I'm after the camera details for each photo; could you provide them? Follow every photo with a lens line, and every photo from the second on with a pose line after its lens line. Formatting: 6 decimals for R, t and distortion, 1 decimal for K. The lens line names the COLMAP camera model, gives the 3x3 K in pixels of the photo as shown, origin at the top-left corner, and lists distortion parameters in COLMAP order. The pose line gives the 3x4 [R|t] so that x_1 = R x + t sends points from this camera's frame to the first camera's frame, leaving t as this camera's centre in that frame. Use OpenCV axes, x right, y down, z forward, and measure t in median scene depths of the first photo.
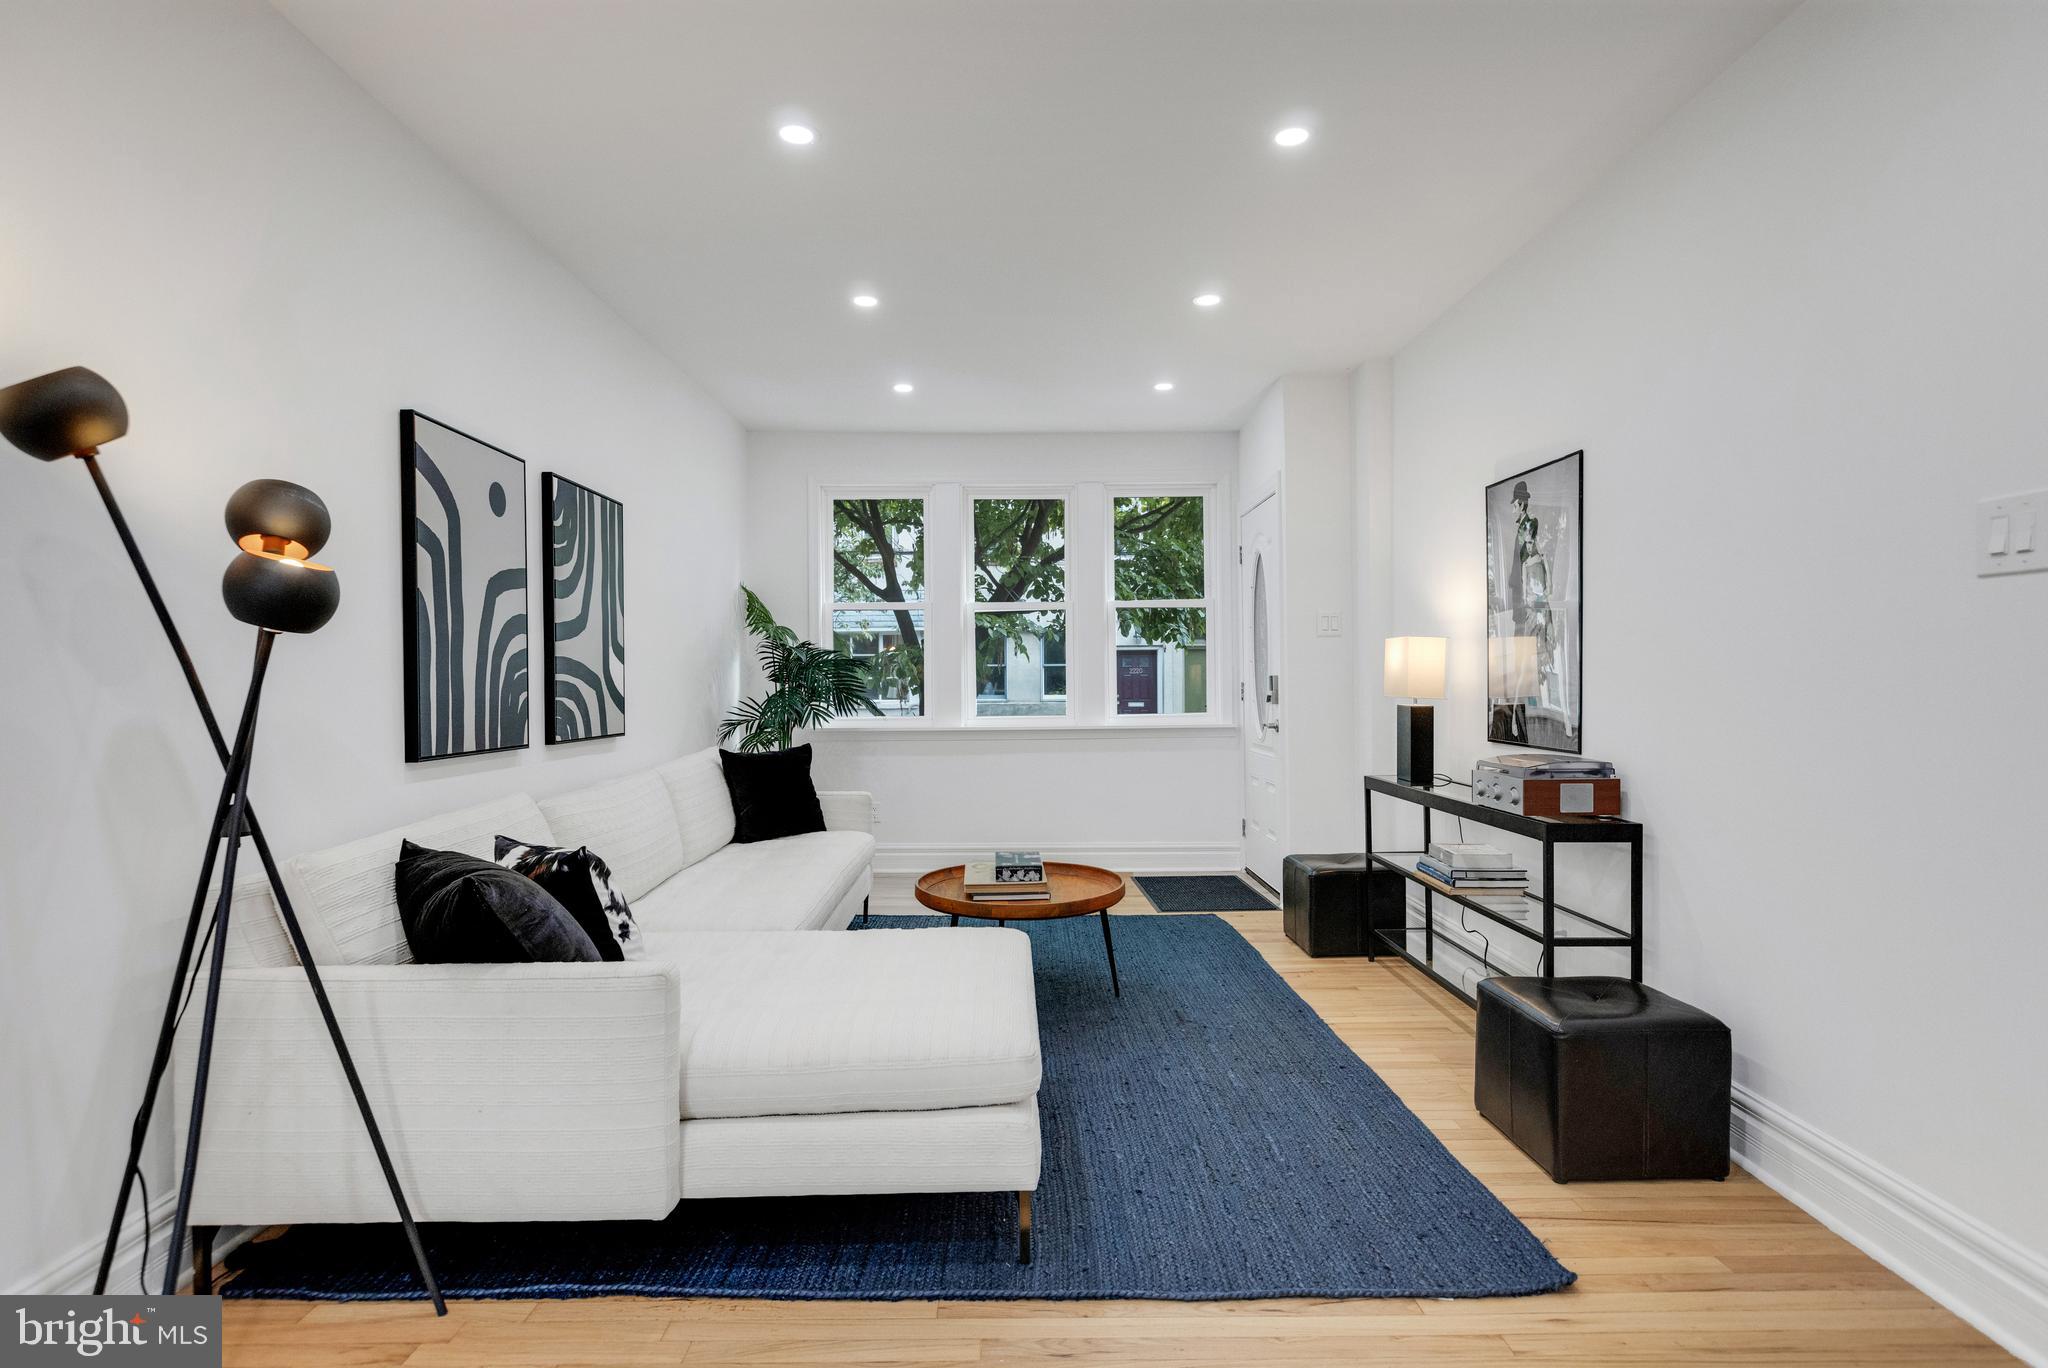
lens RADIAL K [[1045.3, 0, 1026.0], [0, 1045.3, 690.2], [0, 0, 1]] dist [-0.002284, 0.000829]
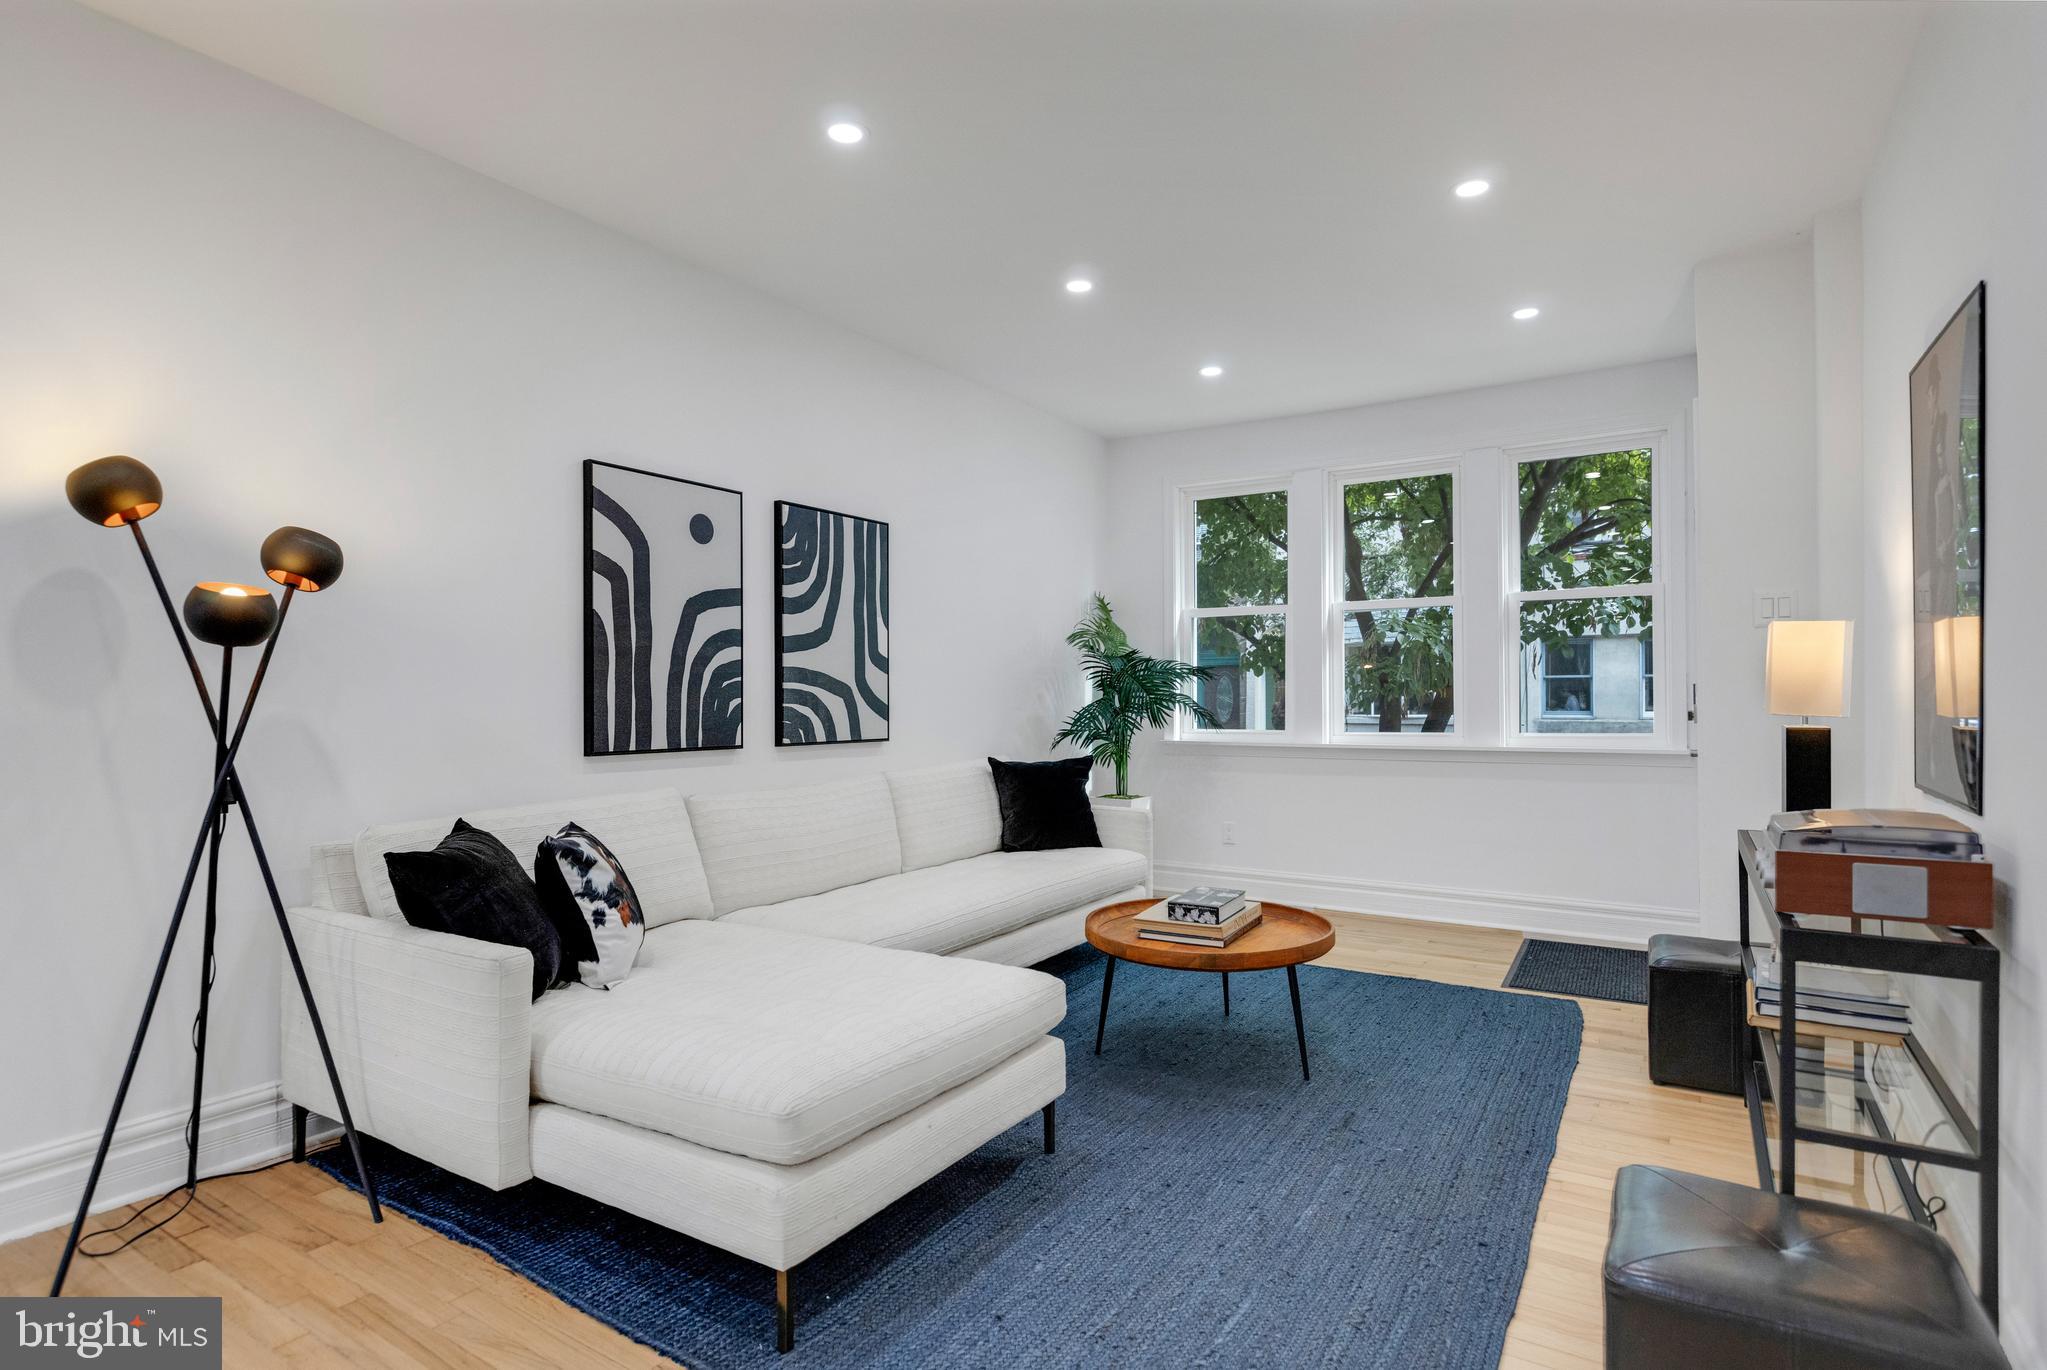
lens RADIAL K [[1044.8, 0, 1025.4], [0, 1044.8, 696.3], [0, 0, 1]] dist [-0.002284, 0.000829]
pose [[0.836585, 0.003677, -0.547824, 0.383324], [-0.007521, 0.999960, -0.004773, 0.002410], [0.547785, 0.008113, 0.836580, 0.225254]]
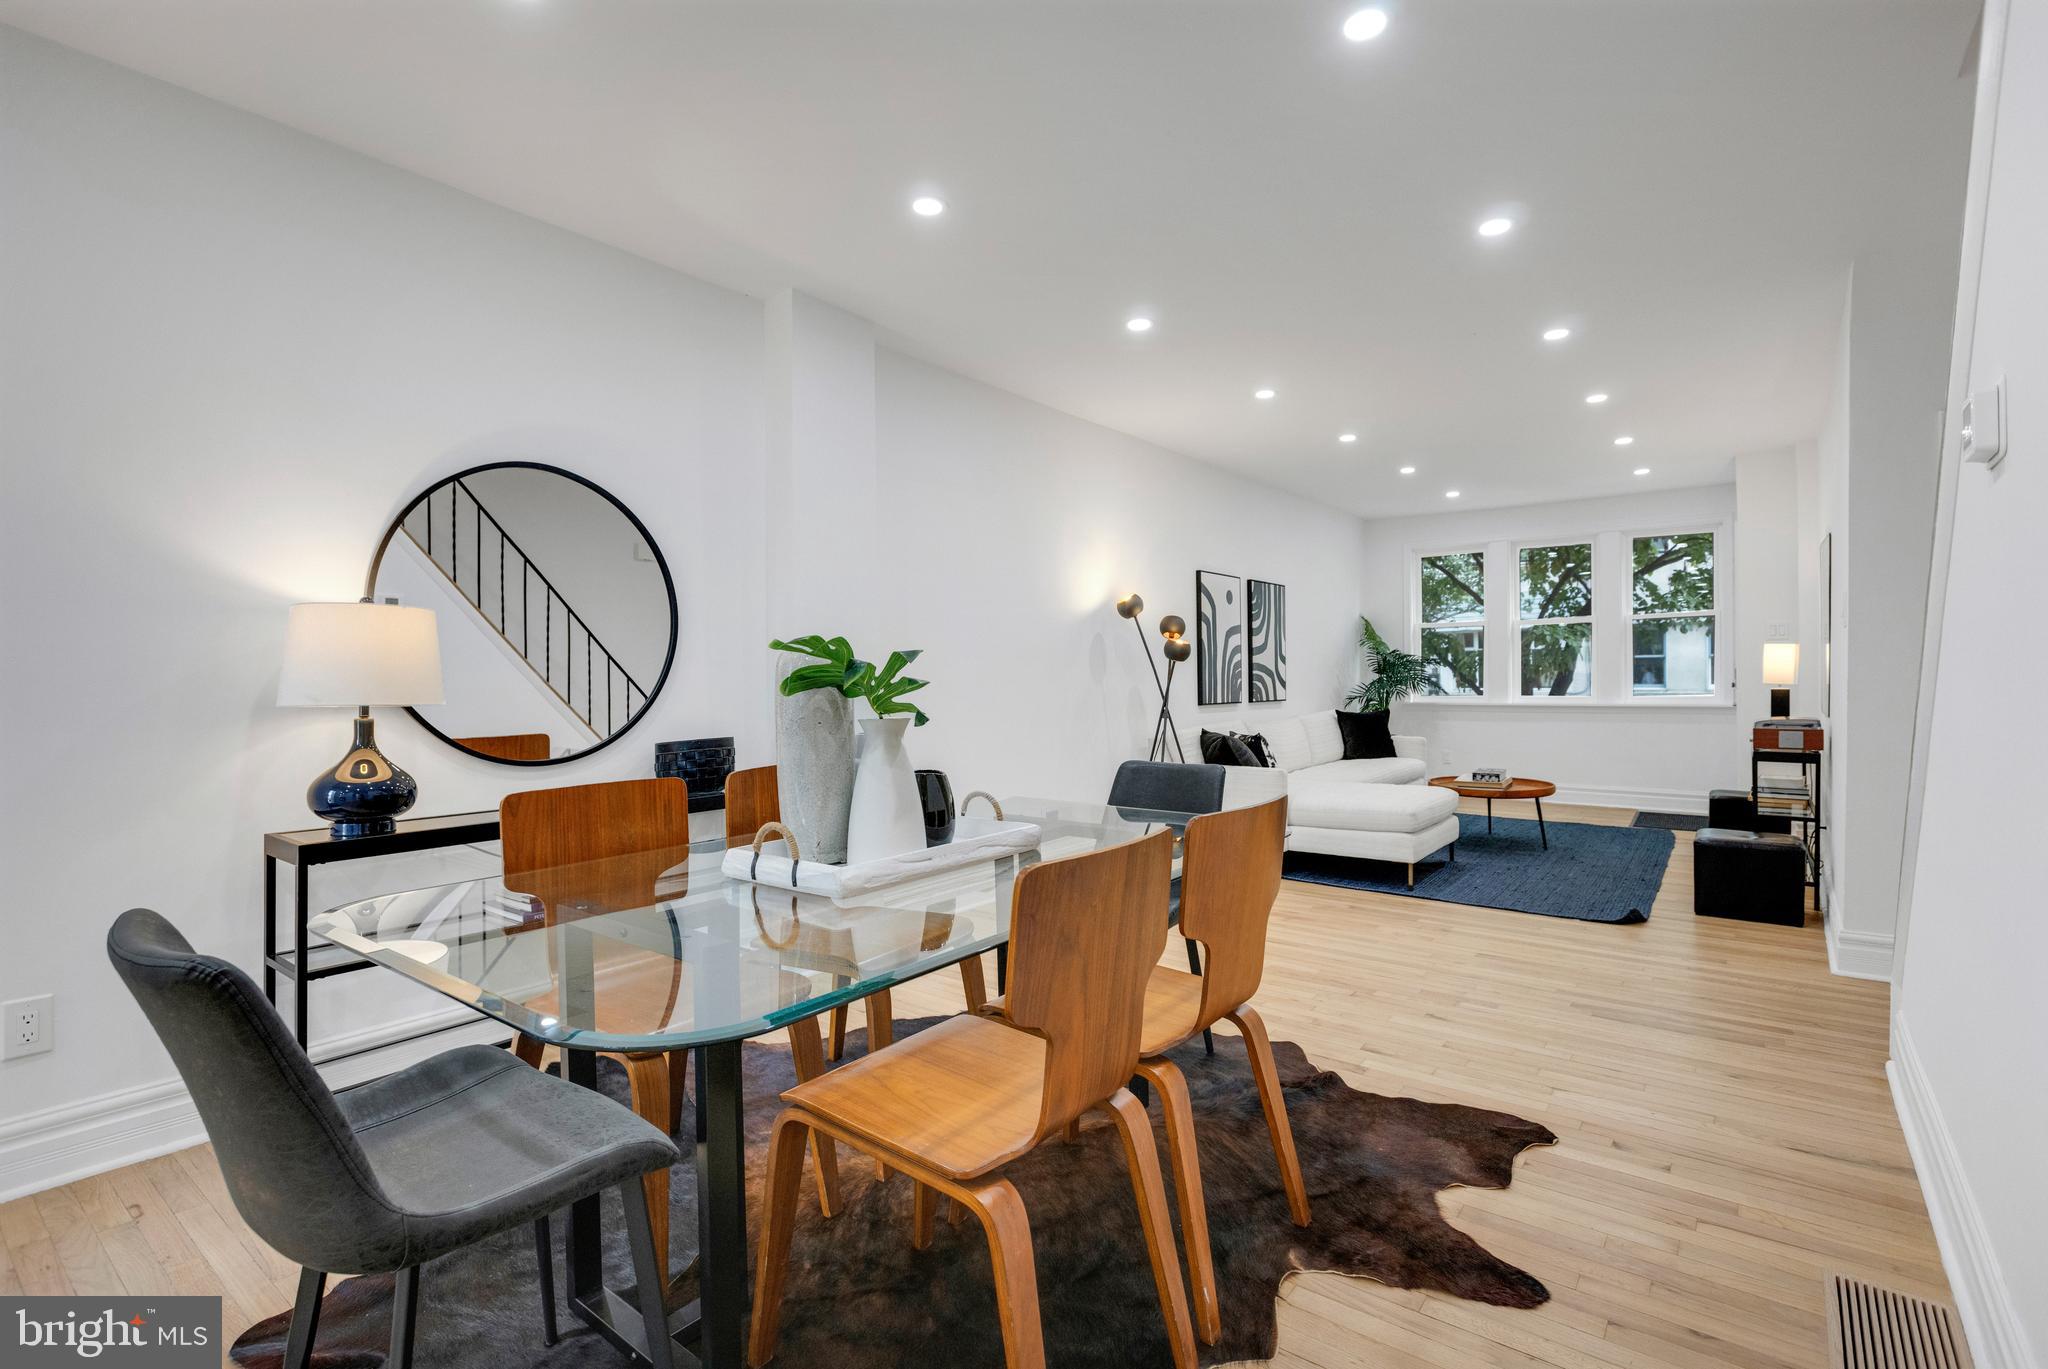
lens RADIAL K [[958.4, 0, 1027.1], [0, 958.4, 690.6], [0, 0, 1]] dist [-0.002948, -0.001173]
pose [[0.786726, 0.008225, -0.617248, 0.439480], [-0.000994, 0.999927, 0.012057, 0.002597], [0.617302, -0.008872, 0.786677, -0.918845]]
